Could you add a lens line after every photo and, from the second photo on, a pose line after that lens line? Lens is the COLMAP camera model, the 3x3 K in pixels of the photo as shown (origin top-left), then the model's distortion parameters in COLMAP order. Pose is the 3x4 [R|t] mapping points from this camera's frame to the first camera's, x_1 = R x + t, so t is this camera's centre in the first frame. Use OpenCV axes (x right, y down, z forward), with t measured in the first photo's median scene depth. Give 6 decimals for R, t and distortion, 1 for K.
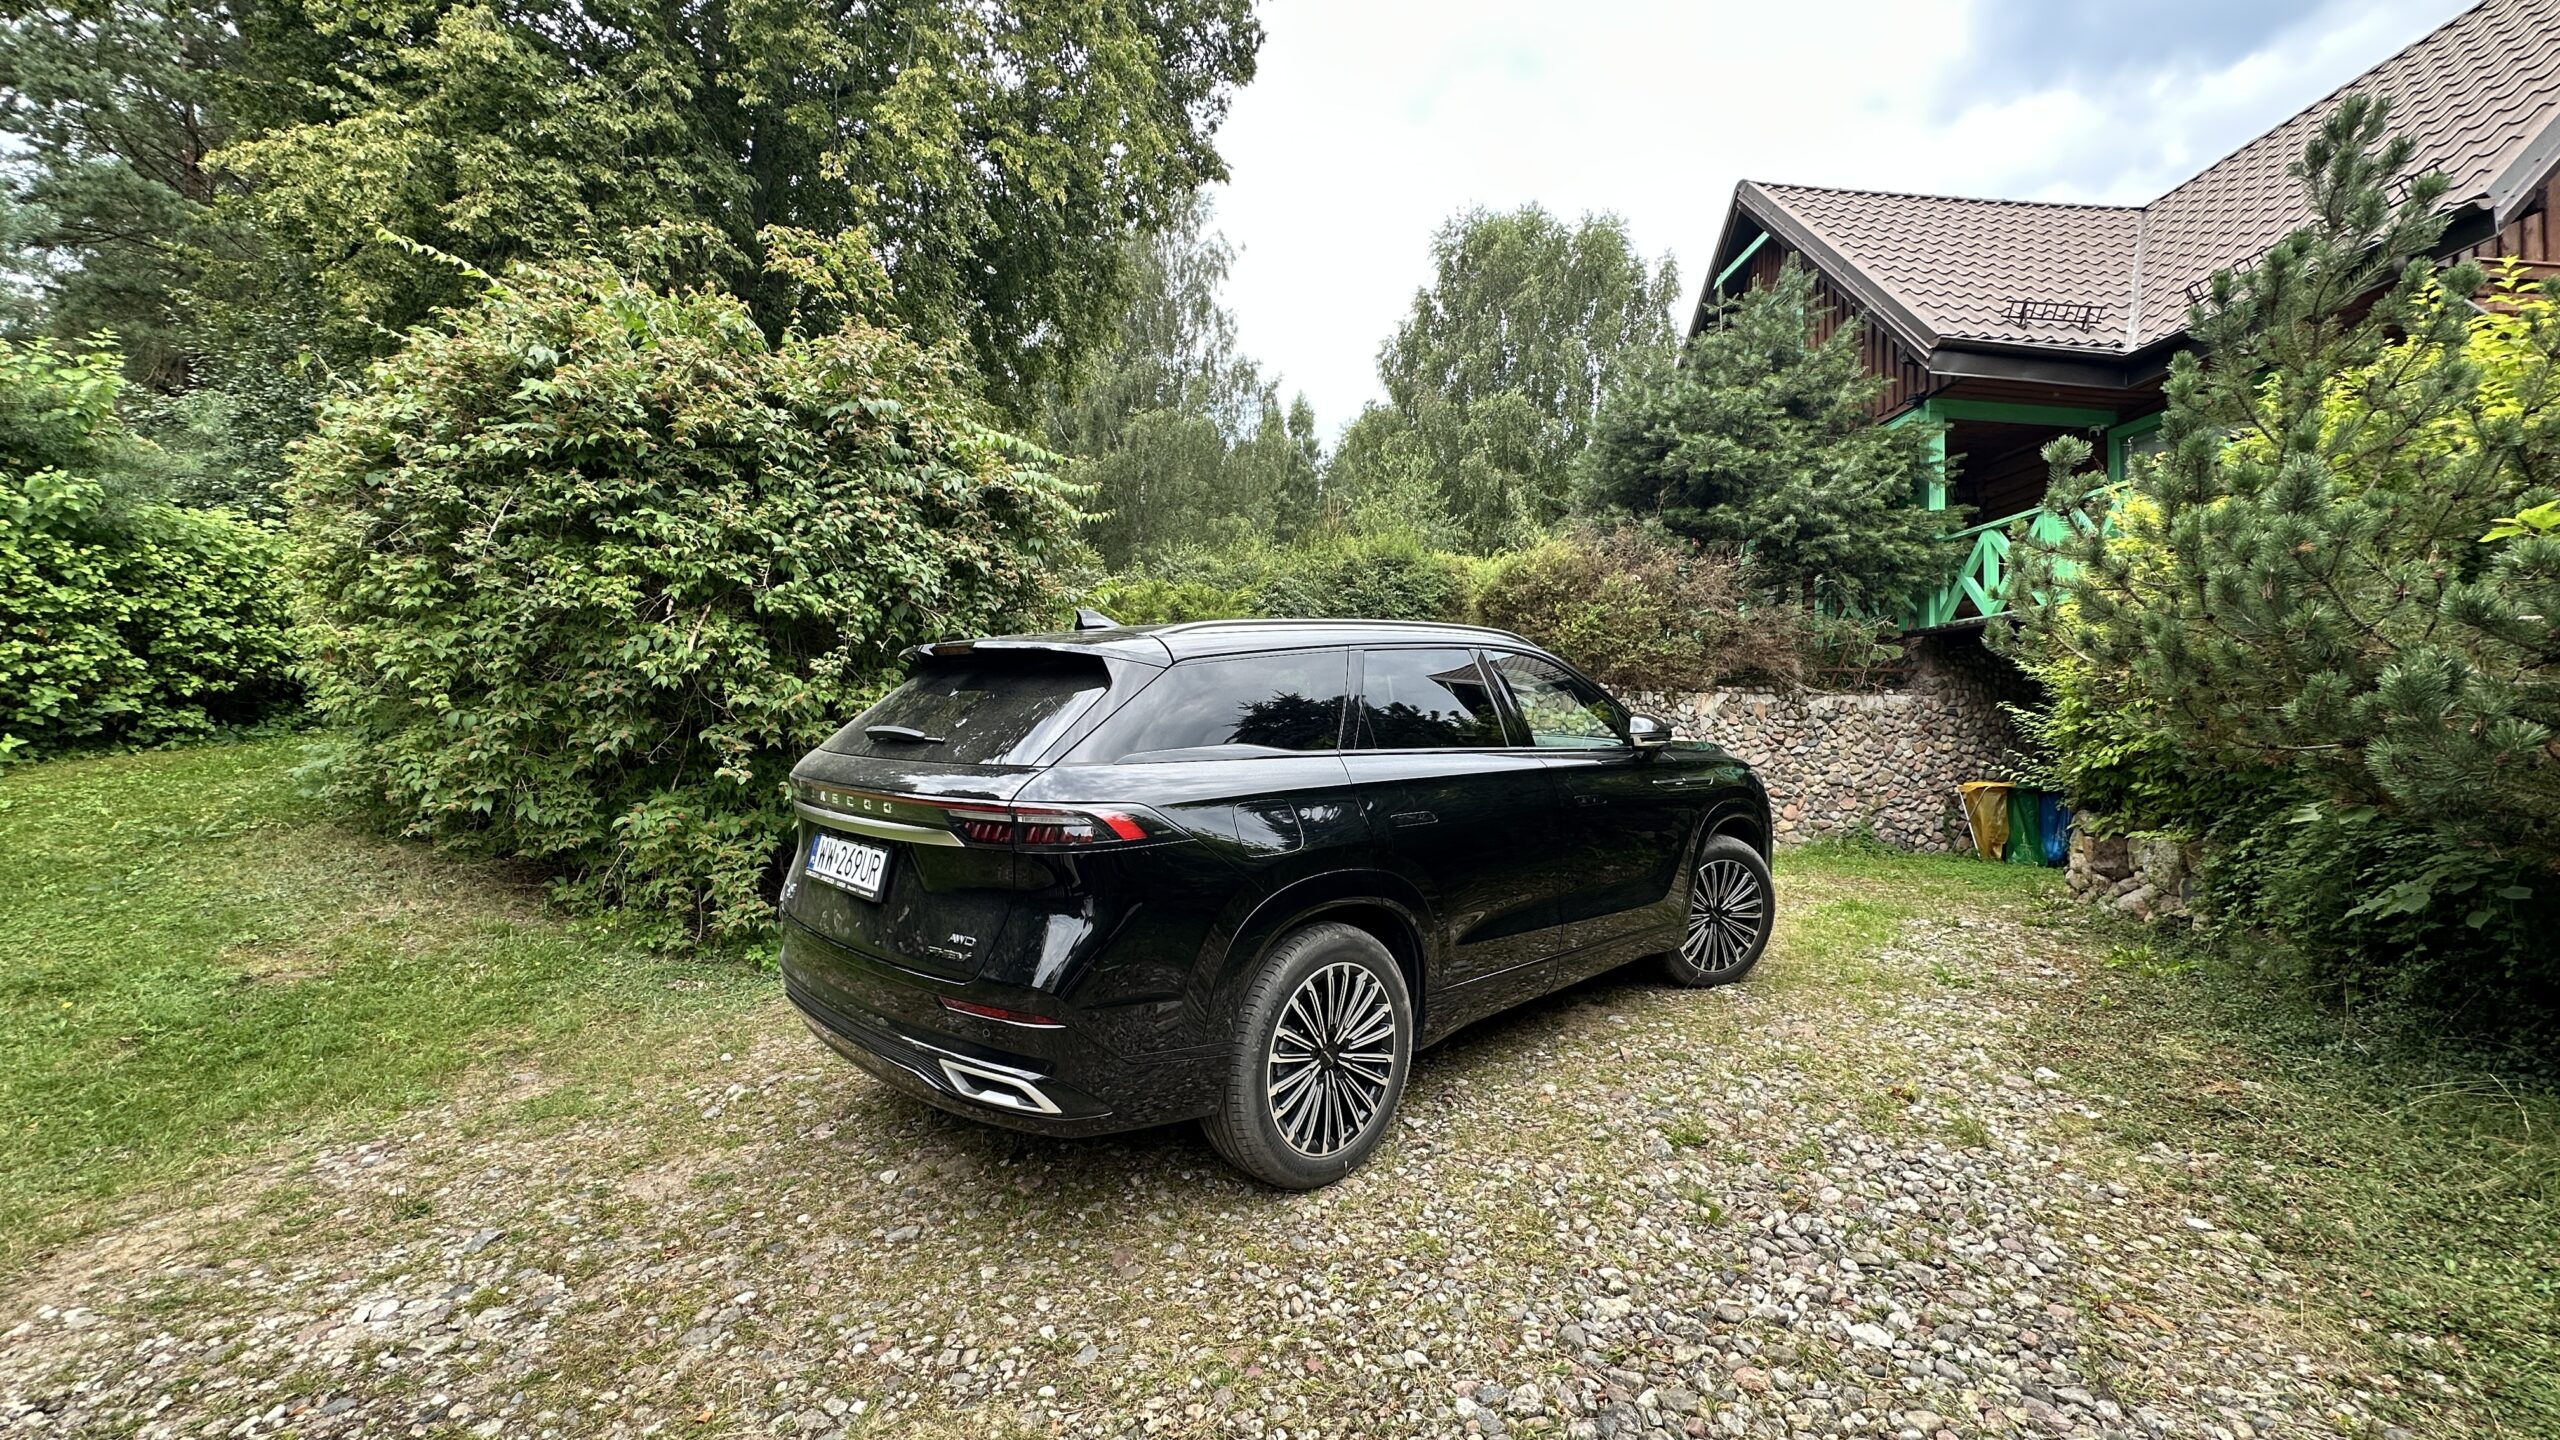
lens RADIAL K [[1010.6, 0, 1280.0], [0, 1010.6, 720.0], [0, 0, 1]] dist [-0.001377, 0.000042]
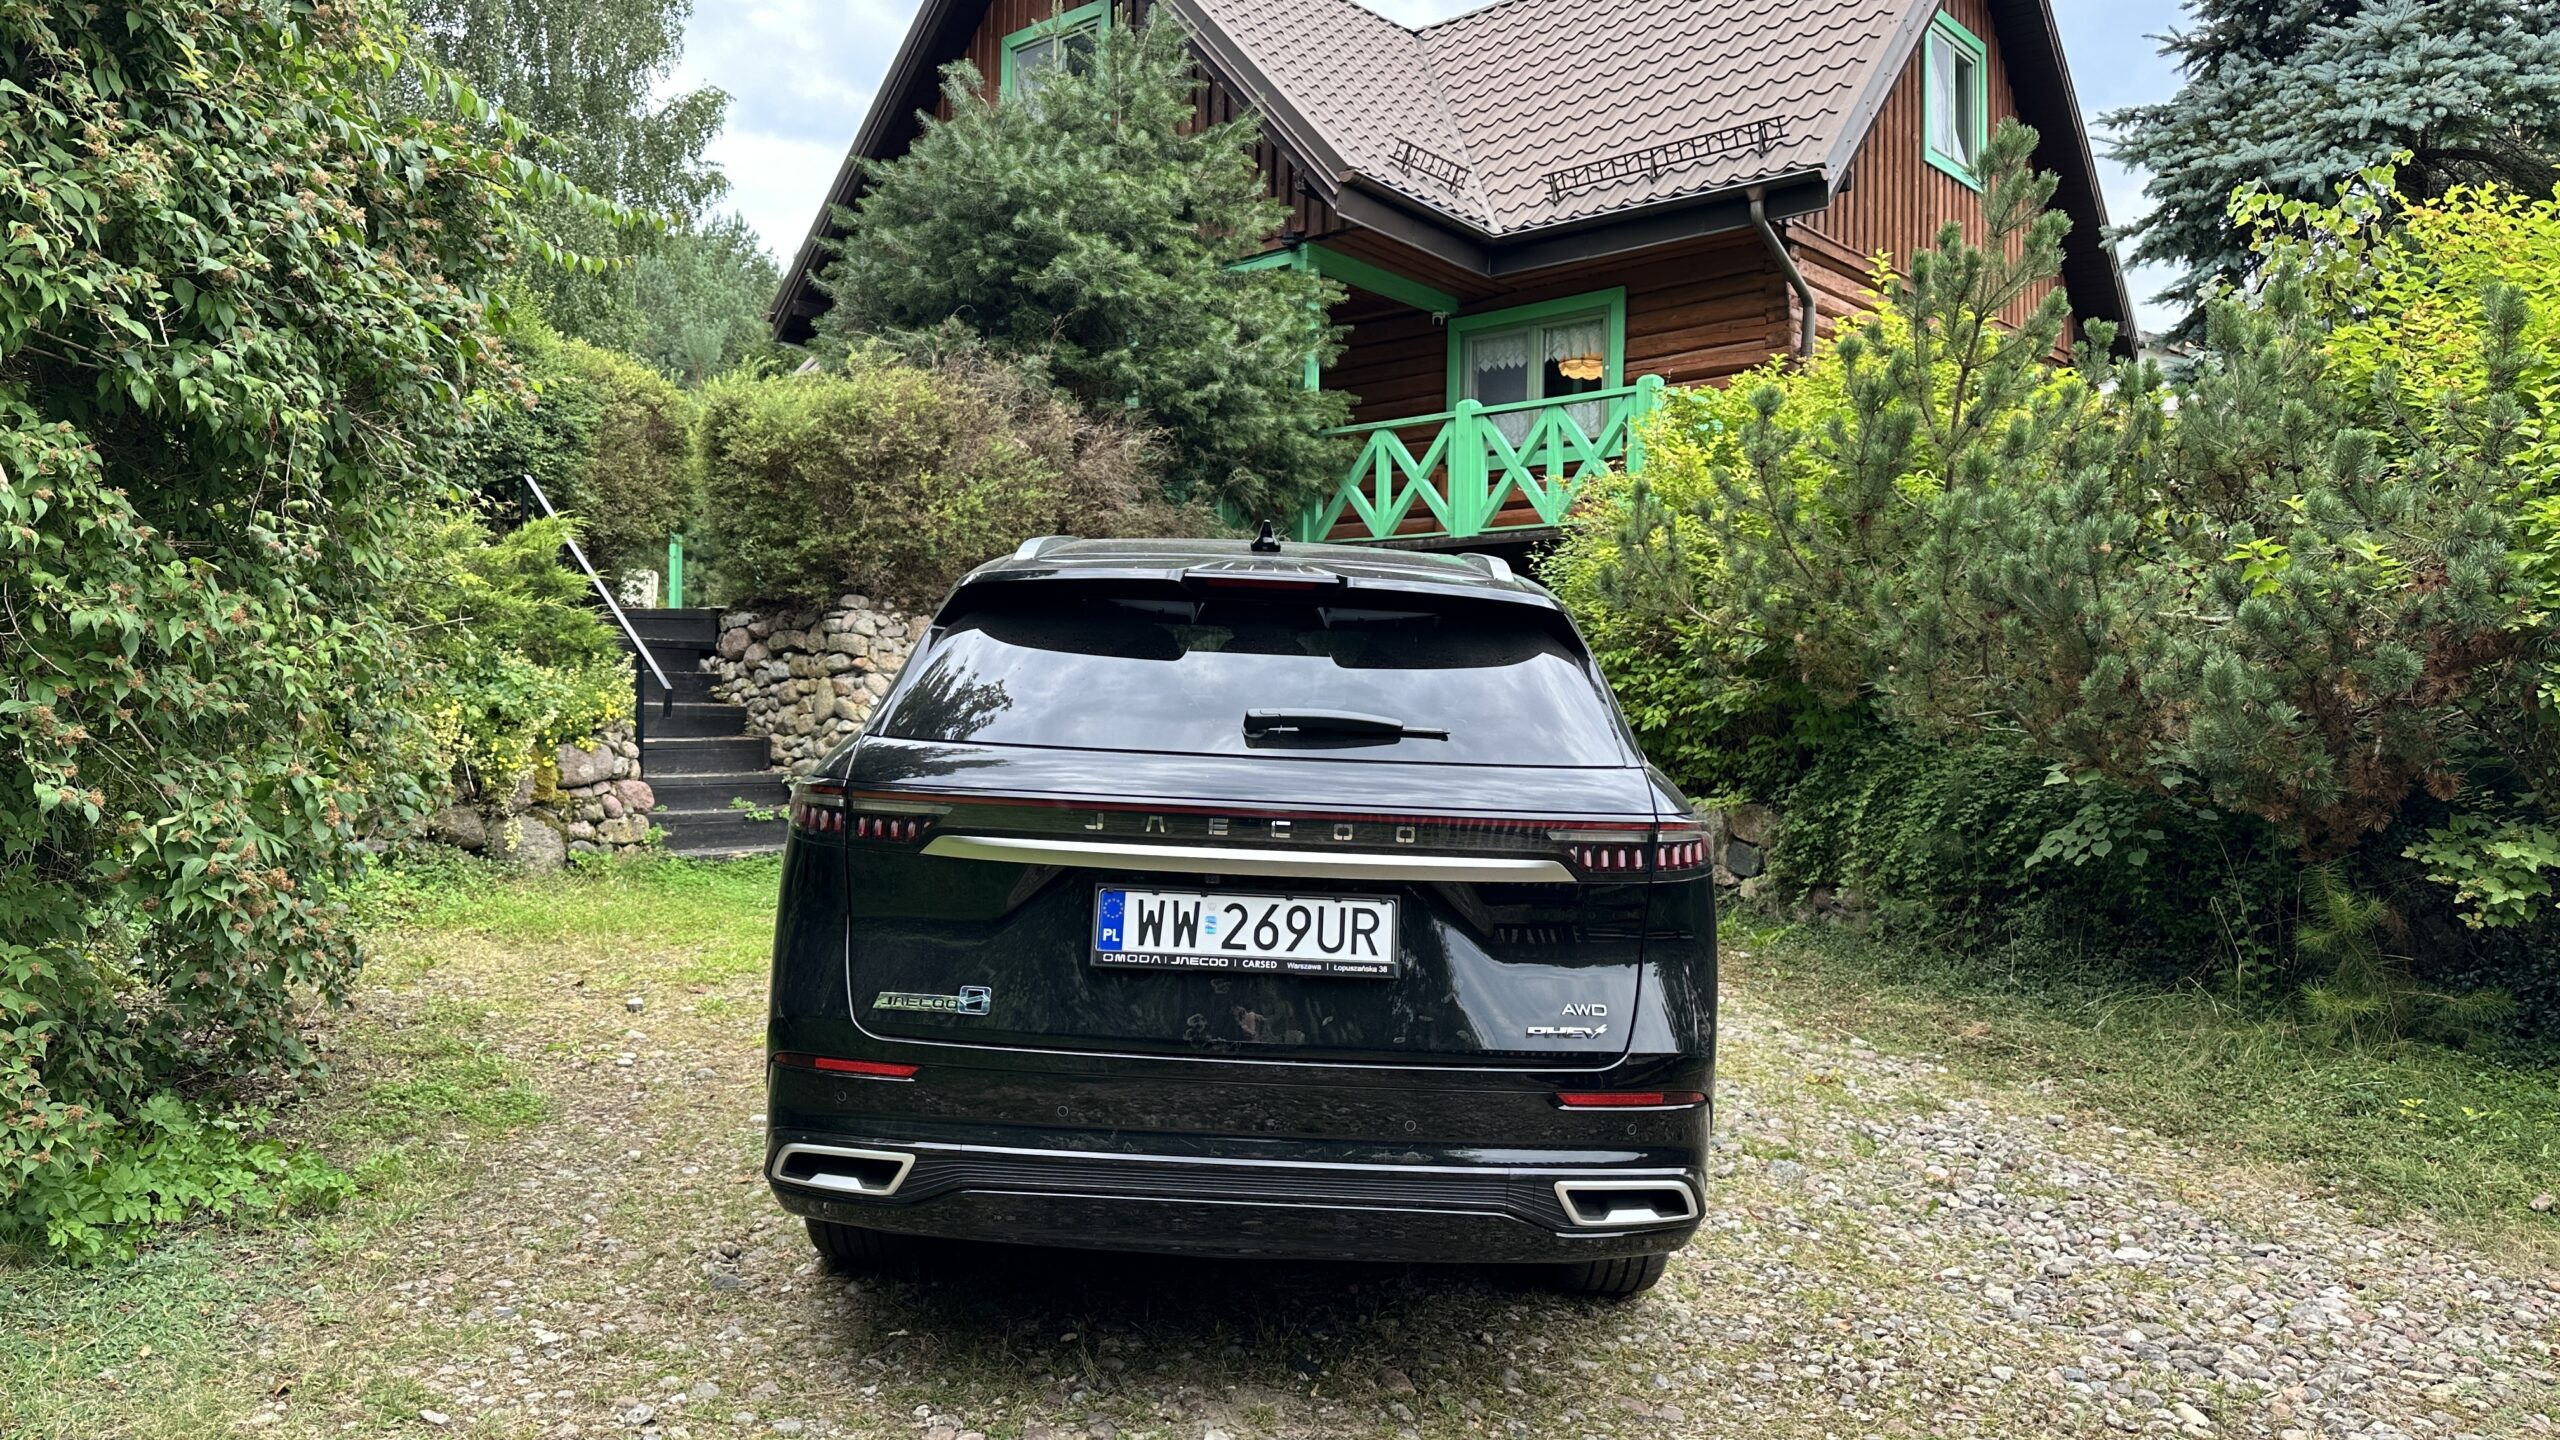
lens RADIAL K [[1790.5, 0, 1276.7], [0, 1790.5, 701.6], [0, 0, 1]] dist [0.057033, -0.072491]
pose [[0.700448, -0.001310, 0.713702, -0.730694], [-0.024295, 0.999375, 0.025678, -0.016751], [-0.713290, -0.035325, 0.699978, 0.132242]]
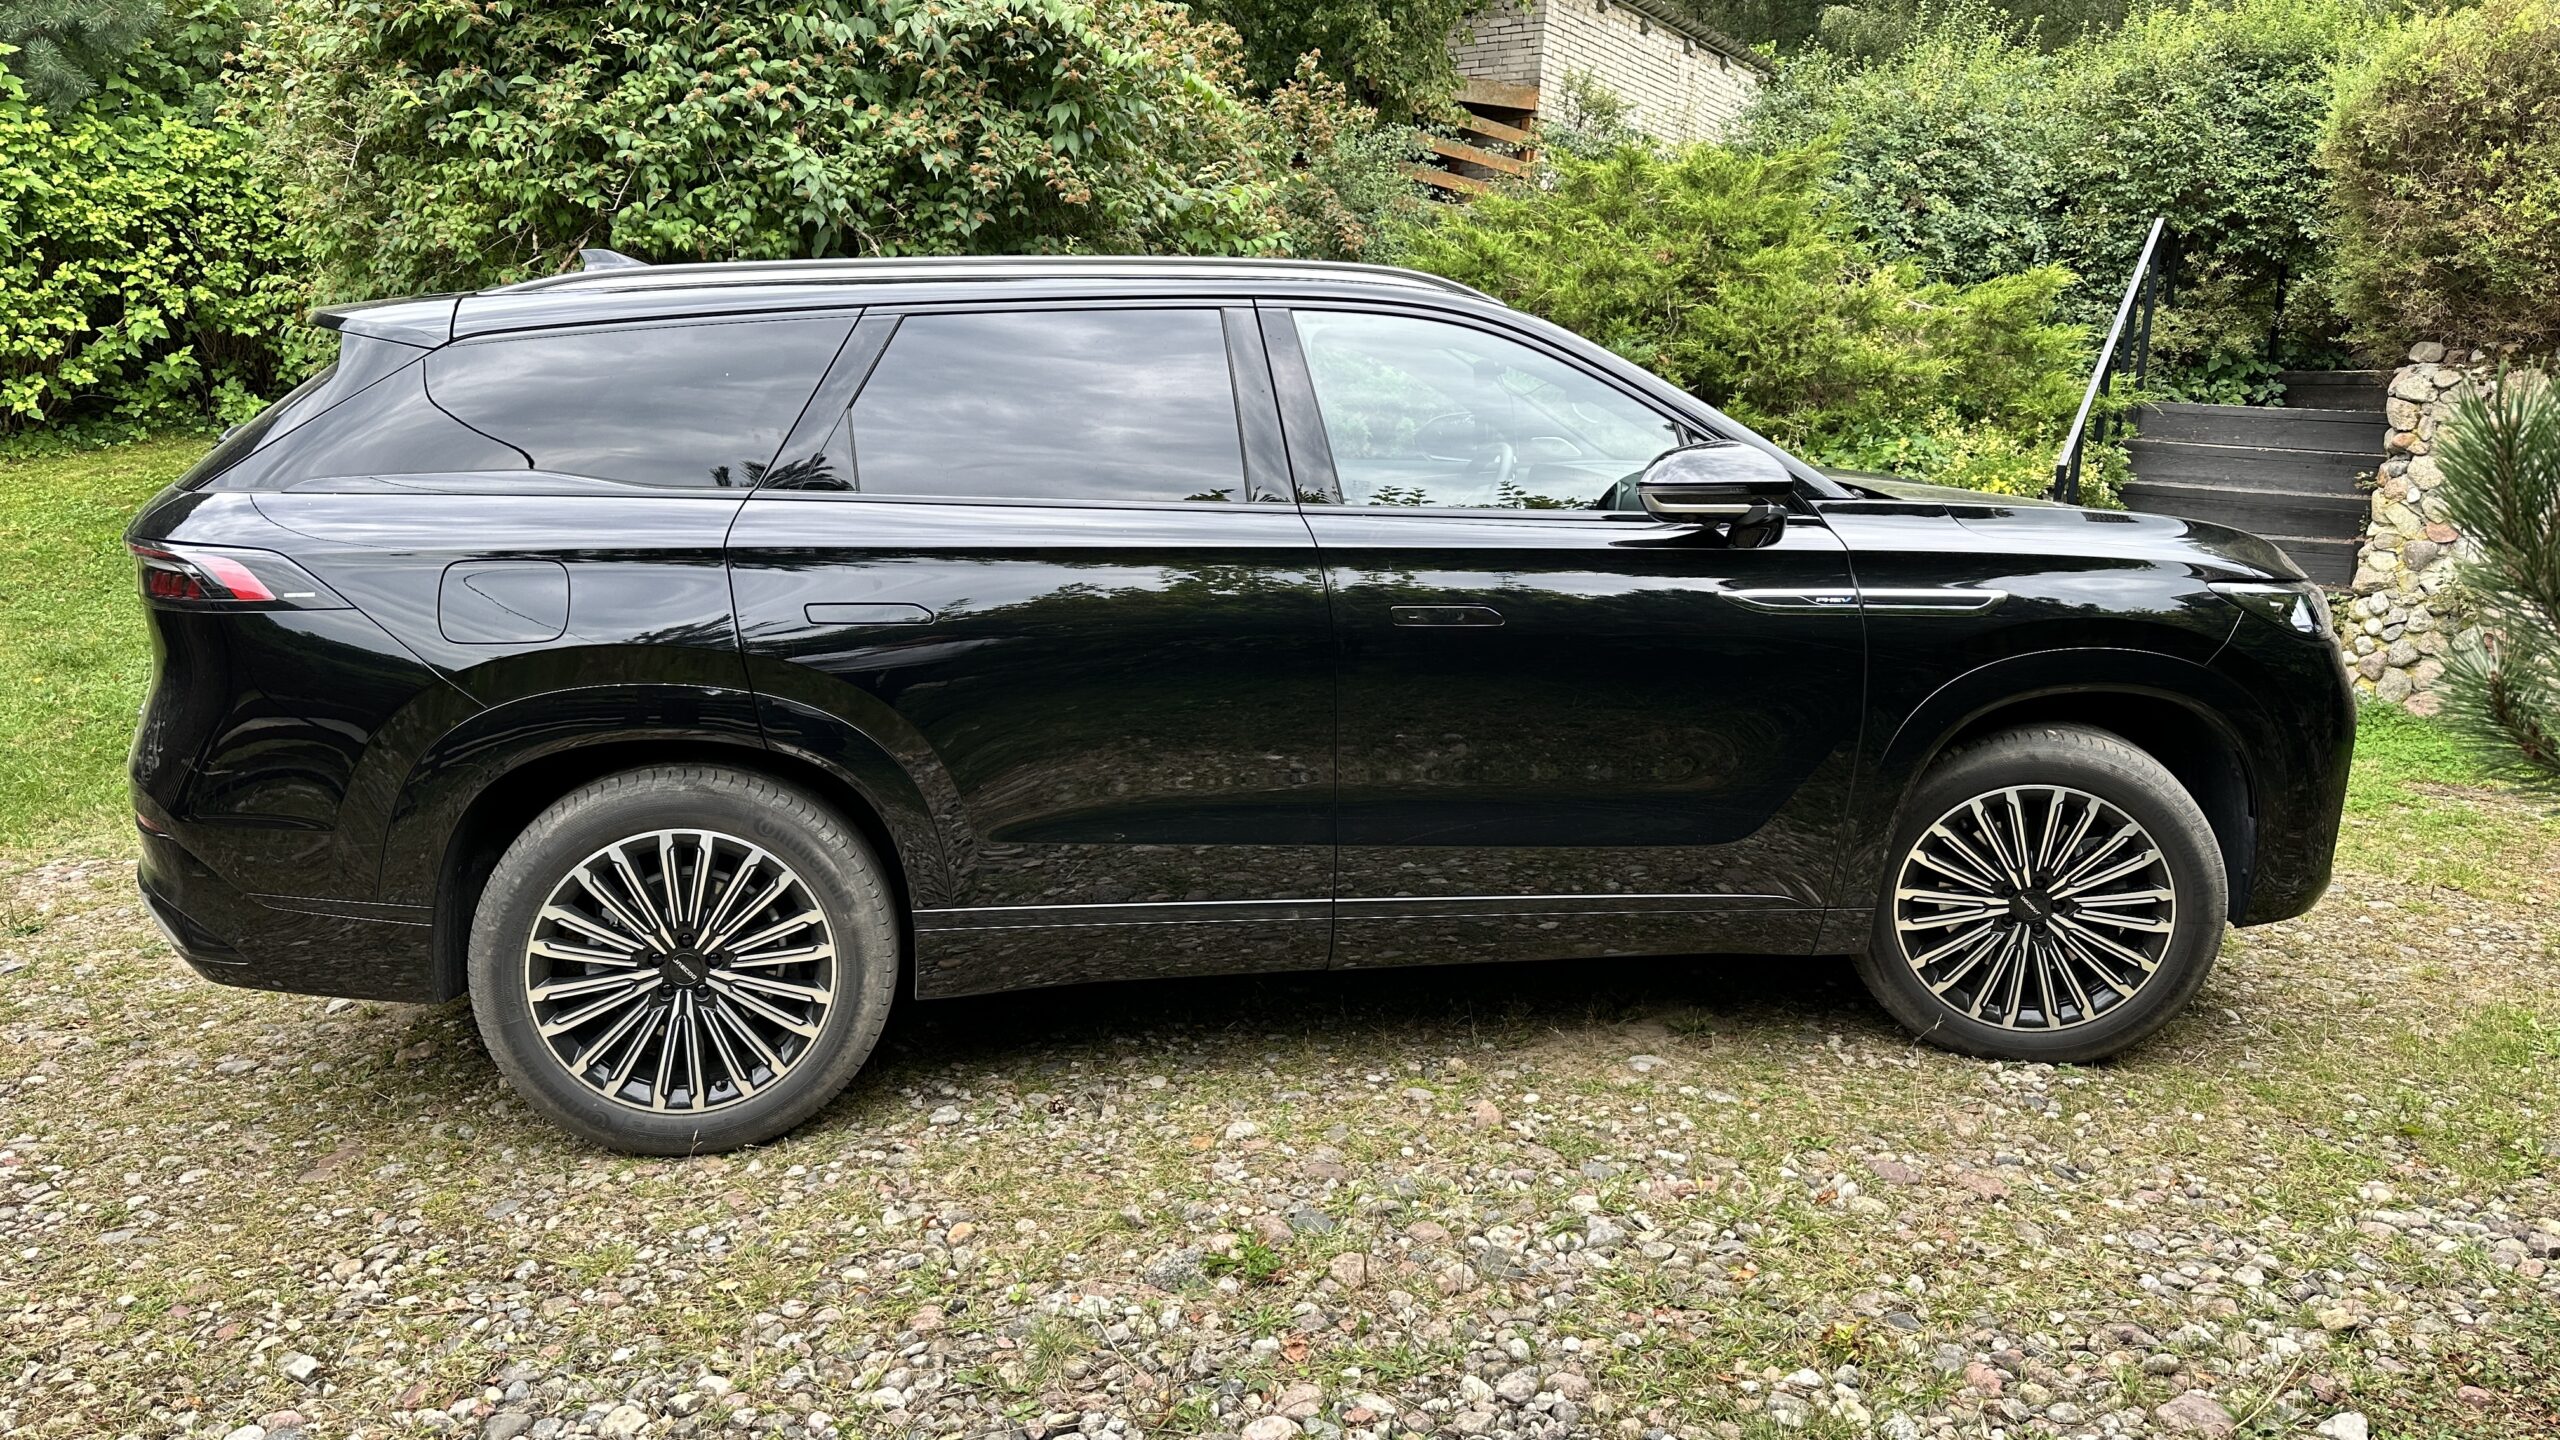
lens RADIAL K [[1751.0, 0, 1280.0], [0, 1751.0, 720.0], [0, 0, 1]] dist [0.066733, -0.065000]
pose [[0.818443, 0.124904, -0.560848, 0.598464], [-0.020300, 0.981763, 0.189021, -0.025314], [0.574229, -0.143318, 0.806053, 0.211500]]
